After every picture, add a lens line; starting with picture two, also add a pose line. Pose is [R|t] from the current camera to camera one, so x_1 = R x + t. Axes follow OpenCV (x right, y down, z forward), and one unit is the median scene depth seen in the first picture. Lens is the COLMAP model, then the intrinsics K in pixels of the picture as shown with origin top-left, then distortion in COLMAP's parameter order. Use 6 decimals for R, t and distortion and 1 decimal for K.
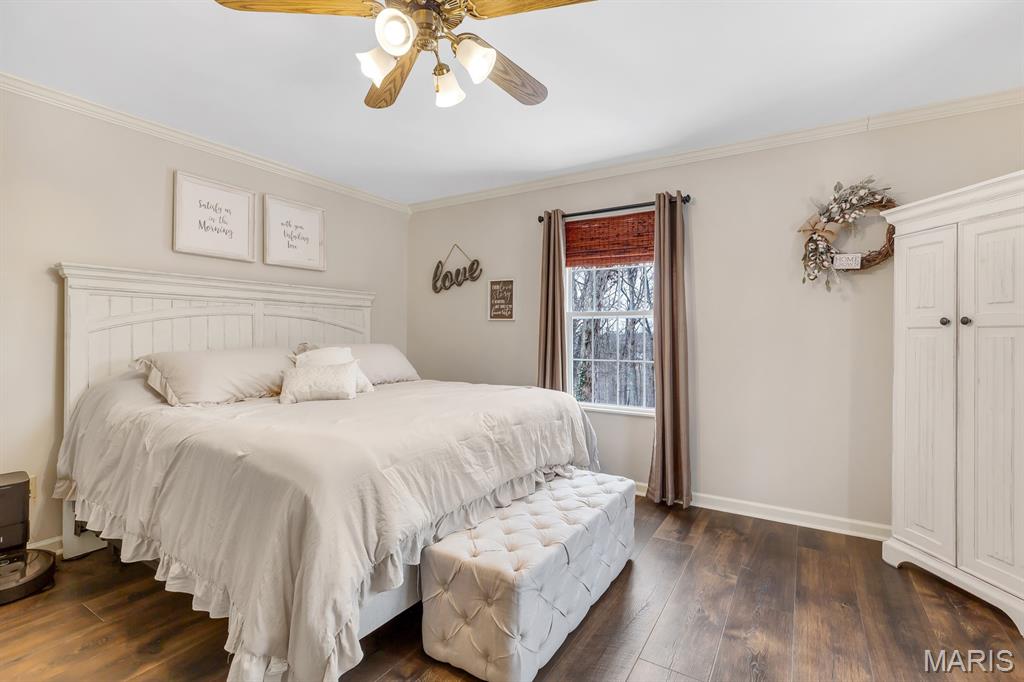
lens RADIAL K [[467.4, 0, 511.0], [0, 467.4, 340.4], [0, 0, 1]] dist [0.003755, -0.000865]
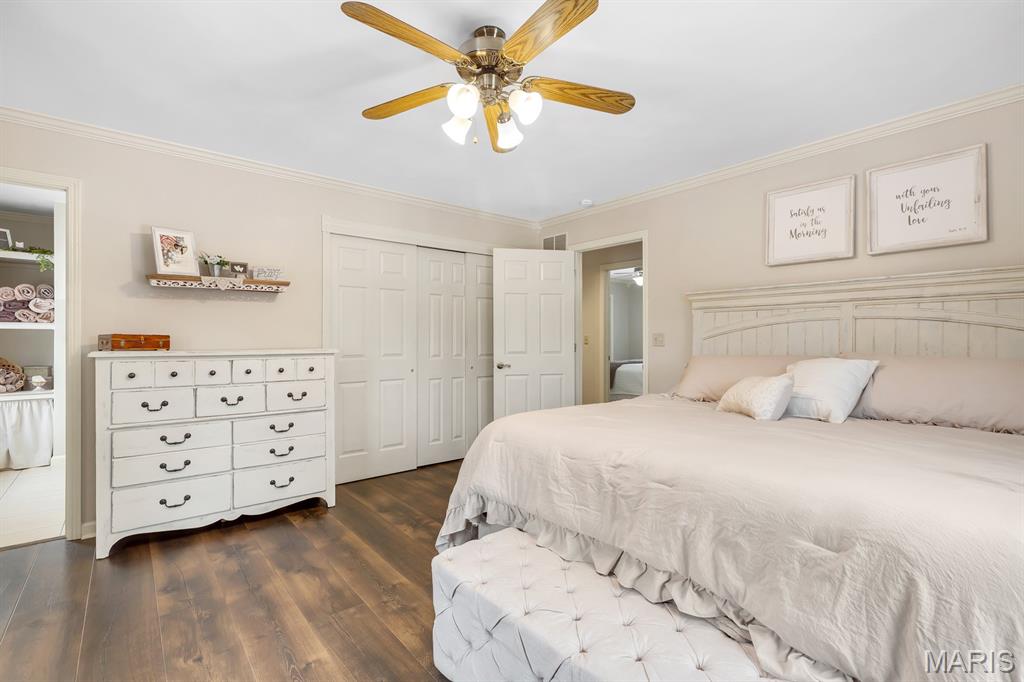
lens RADIAL K [[467.4, 0, 510.3], [0, 467.4, 337.3], [0, 0, 1]] dist [0.003755, -0.000865]
pose [[-0.308261, -0.009929, -0.951250, 0.482021], [-0.015918, 0.999859, -0.005278, -0.006553], [0.951169, 0.013515, -0.308376, 0.713060]]
